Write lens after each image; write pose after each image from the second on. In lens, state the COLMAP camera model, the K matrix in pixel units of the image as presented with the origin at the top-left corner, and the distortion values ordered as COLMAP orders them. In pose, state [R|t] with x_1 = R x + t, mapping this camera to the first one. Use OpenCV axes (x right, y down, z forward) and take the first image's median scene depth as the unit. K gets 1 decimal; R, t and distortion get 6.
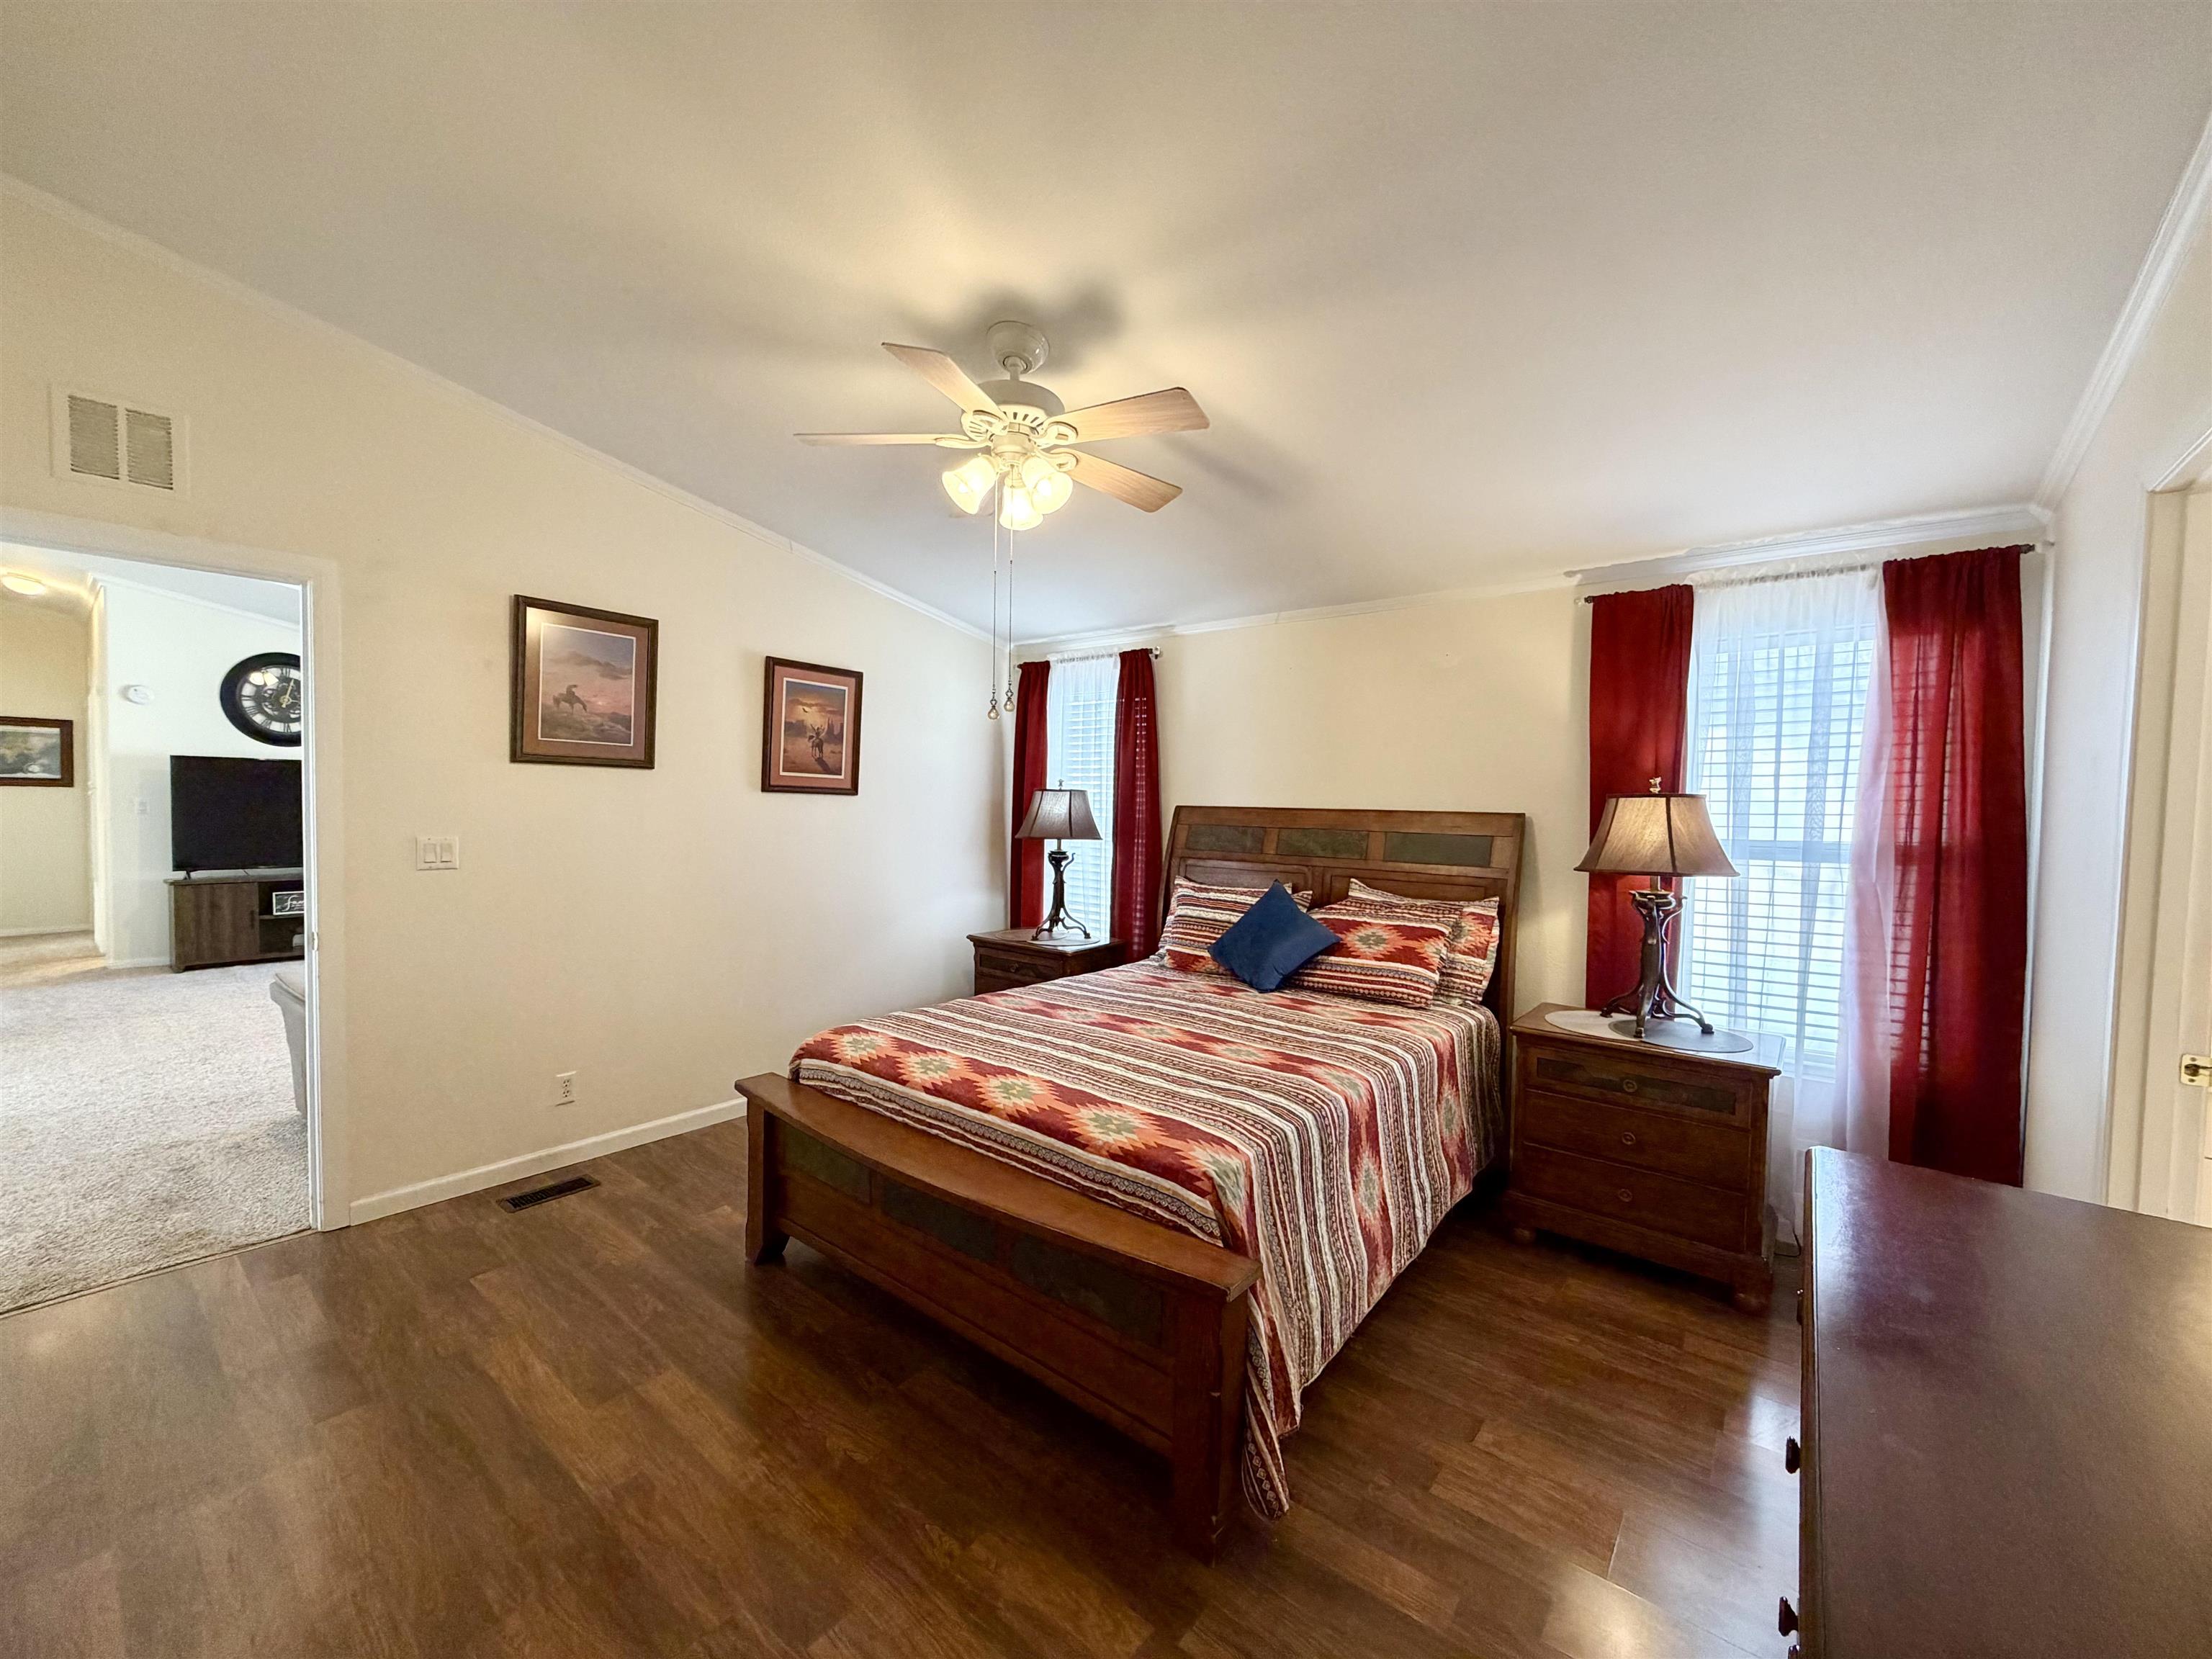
lens RADIAL K [[878.6, 0, 1102.7], [0, 878.6, 824.3], [0, 0, 1]] dist [0.002699, 0.001010]
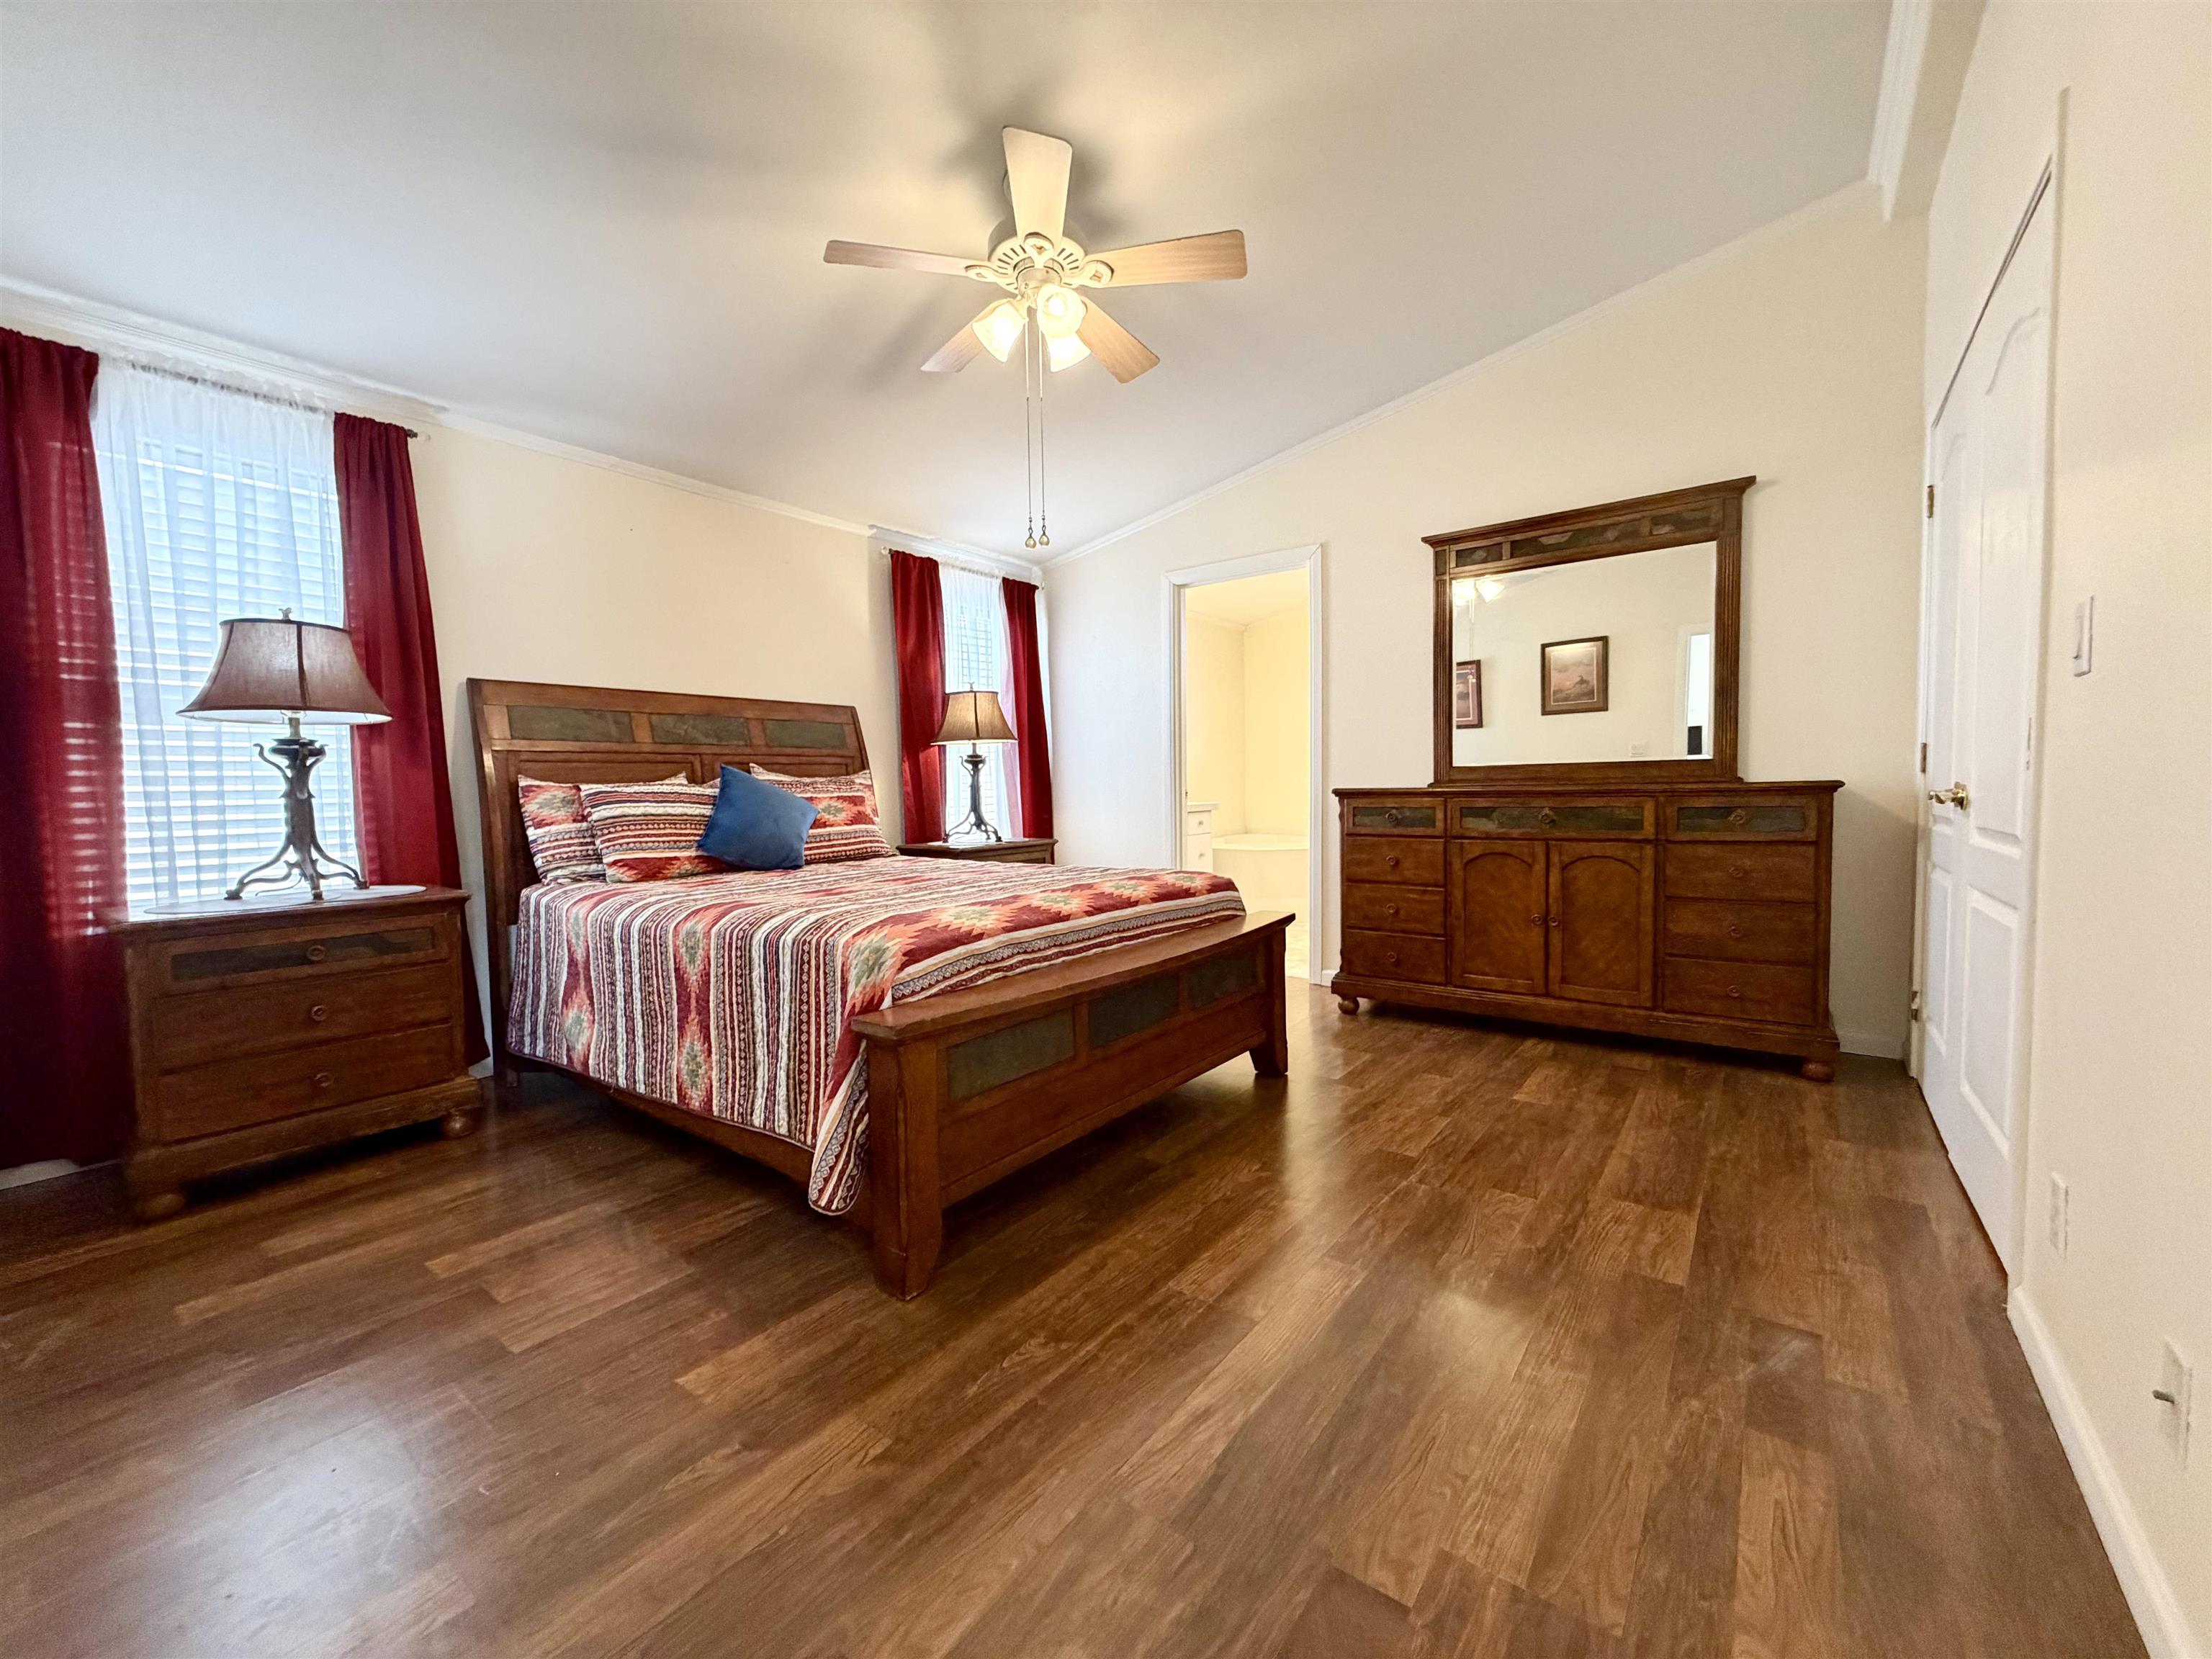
lens RADIAL K [[878.6, 0, 1096.1], [0, 878.6, 831.5], [0, 0, 1]] dist [0.002699, 0.001010]
pose [[-0.024447, -0.066034, 0.997518, -1.043131], [0.045828, 0.996693, 0.067103, 0.126671], [-0.998650, 0.047355, -0.021340, 0.887587]]
